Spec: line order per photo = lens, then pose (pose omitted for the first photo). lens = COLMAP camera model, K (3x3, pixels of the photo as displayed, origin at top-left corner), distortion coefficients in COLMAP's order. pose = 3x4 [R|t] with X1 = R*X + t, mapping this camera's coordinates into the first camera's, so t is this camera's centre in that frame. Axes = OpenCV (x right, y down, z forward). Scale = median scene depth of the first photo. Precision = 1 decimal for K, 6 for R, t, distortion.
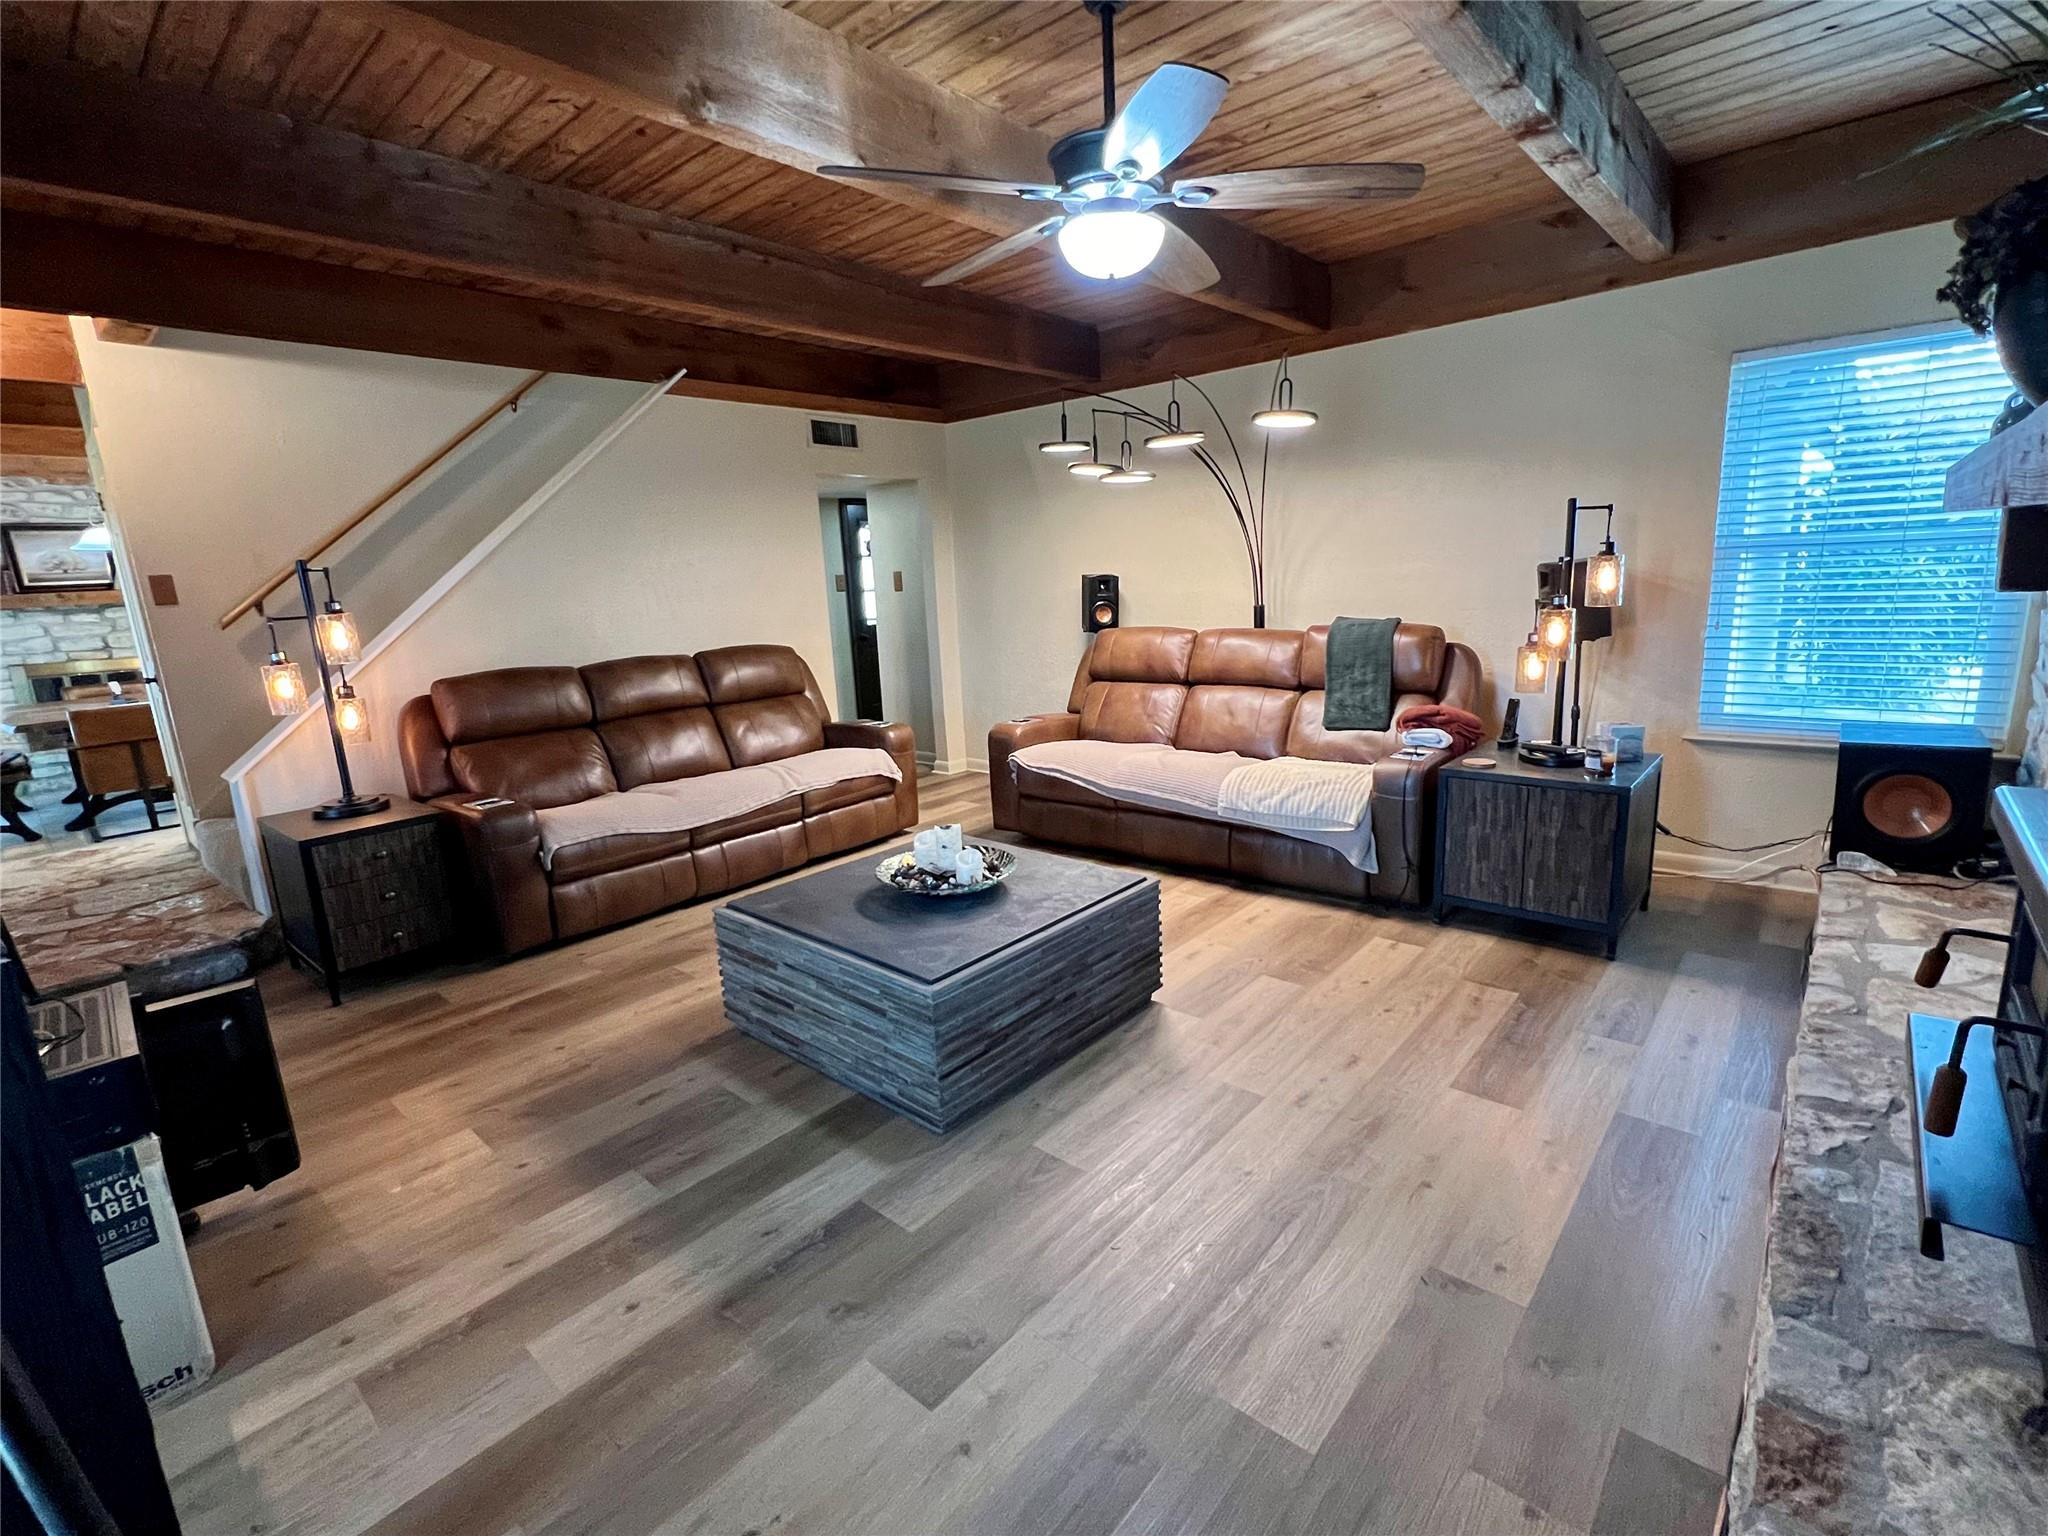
lens RADIAL K [[936.6, 0, 1033.5], [0, 936.6, 765.7], [0, 0, 1]] dist [-0.000369, -0.000752]
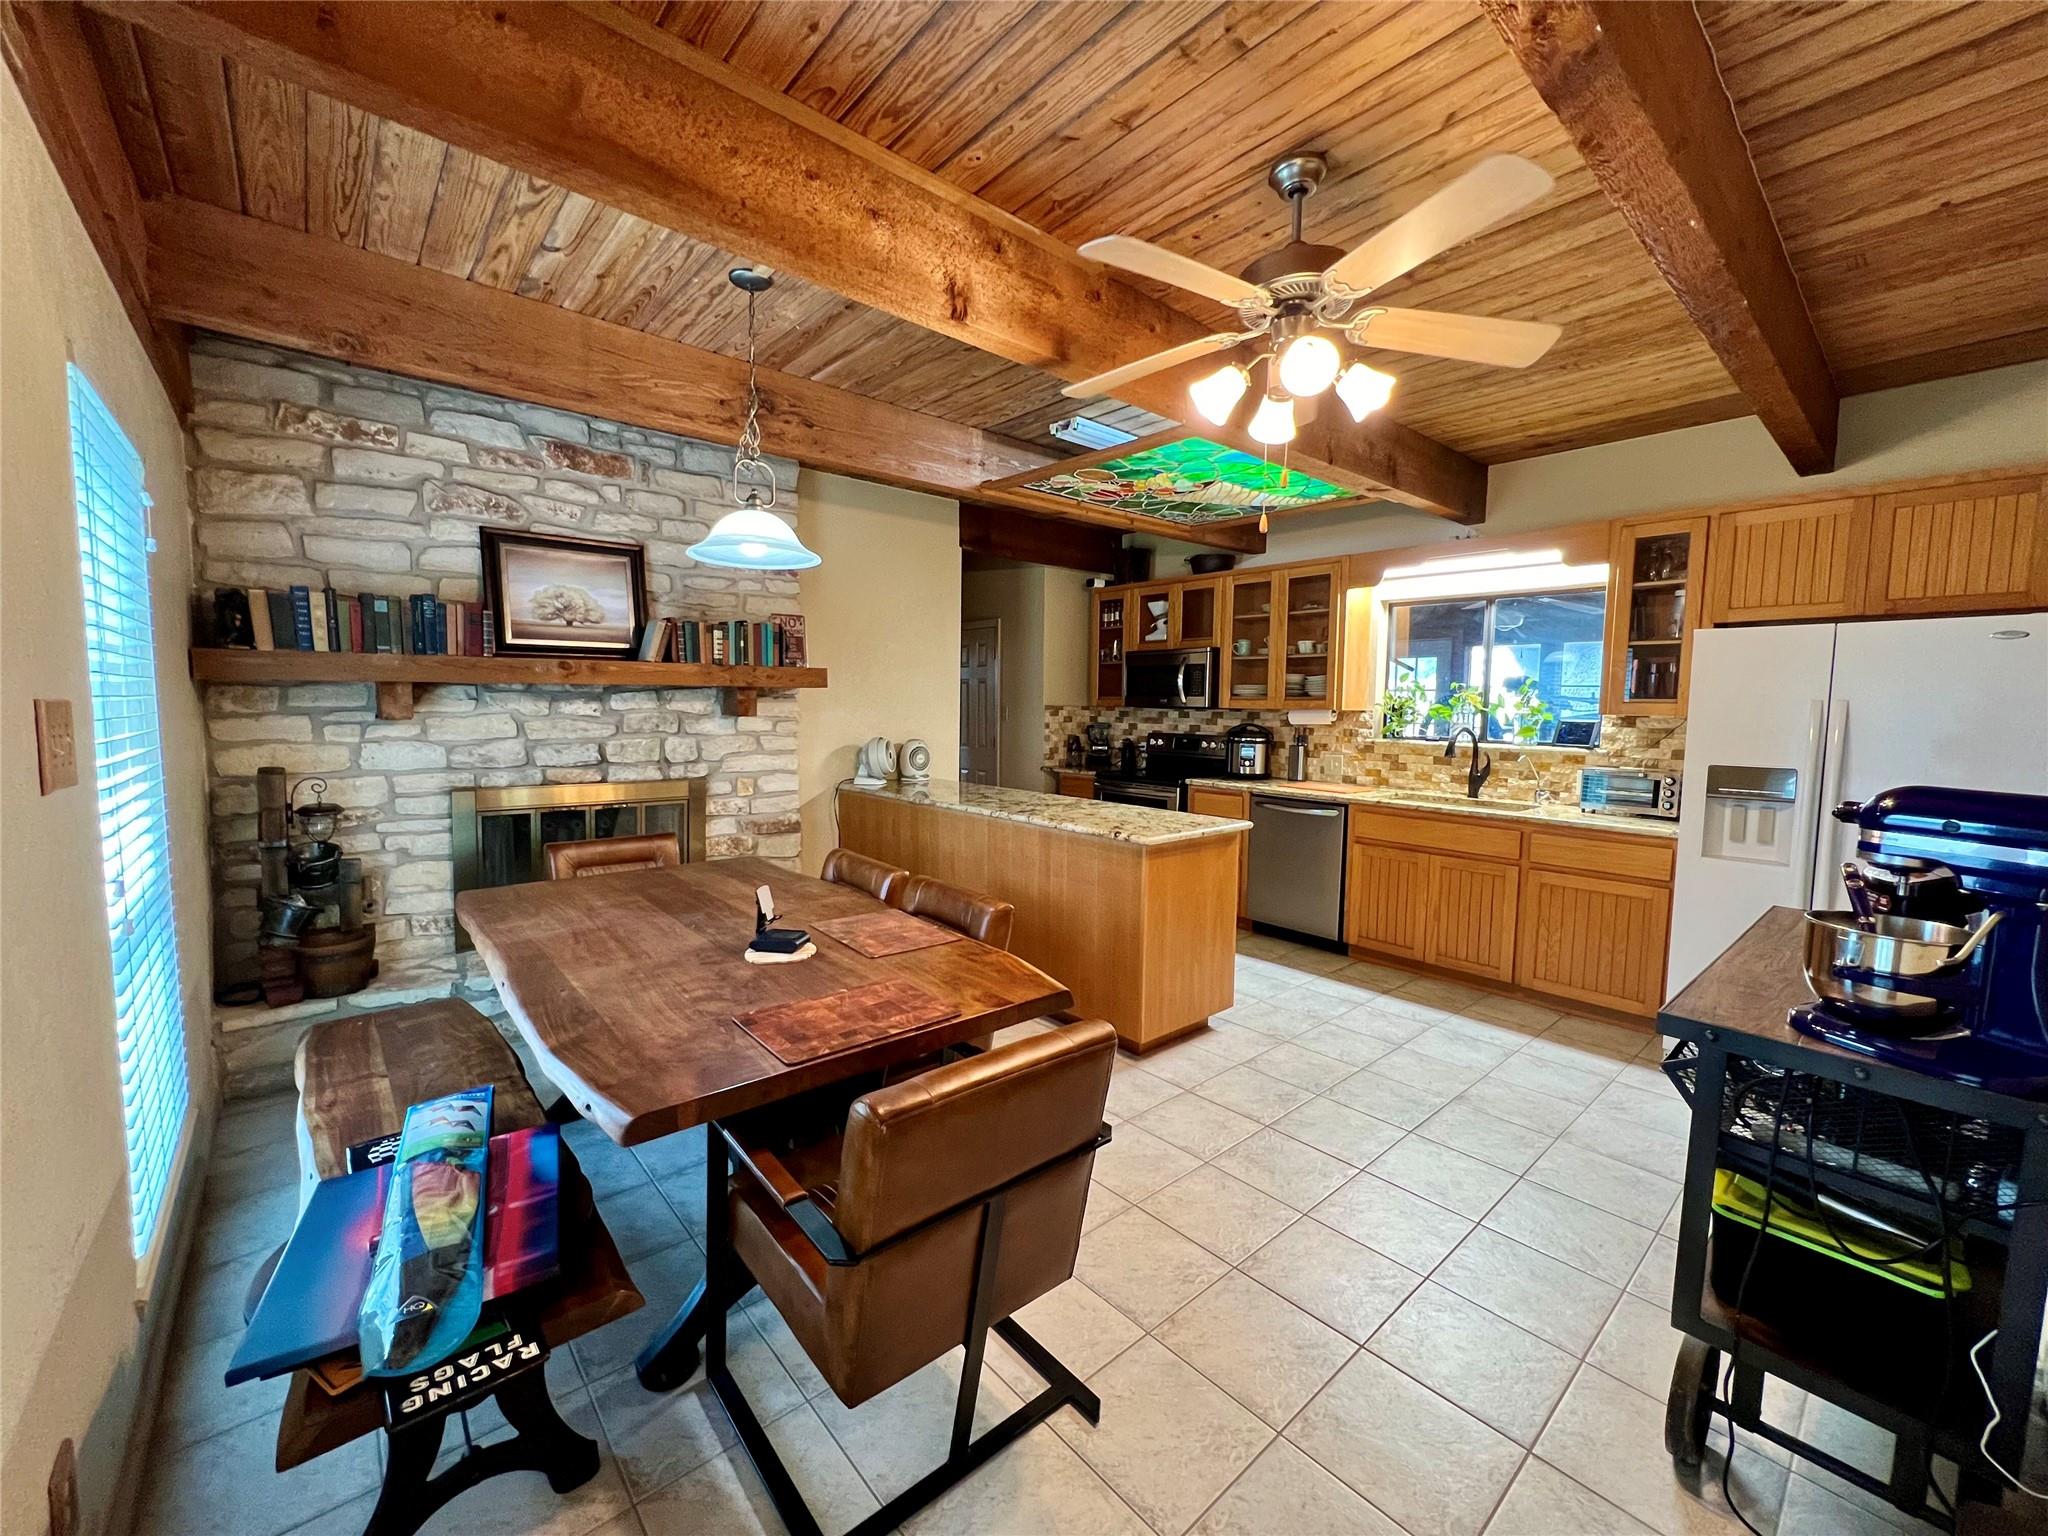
lens RADIAL K [[816.0, 0, 1027.5], [0, 816.0, 758.0], [0, 0, 1]] dist [0.000487, -0.000370]
pose [[0.993801, 0.065945, -0.089505, -0.721294], [-0.077061, 0.988900, -0.127034, -0.089586], [0.080134, 0.133143, 0.987852, 0.560096]]
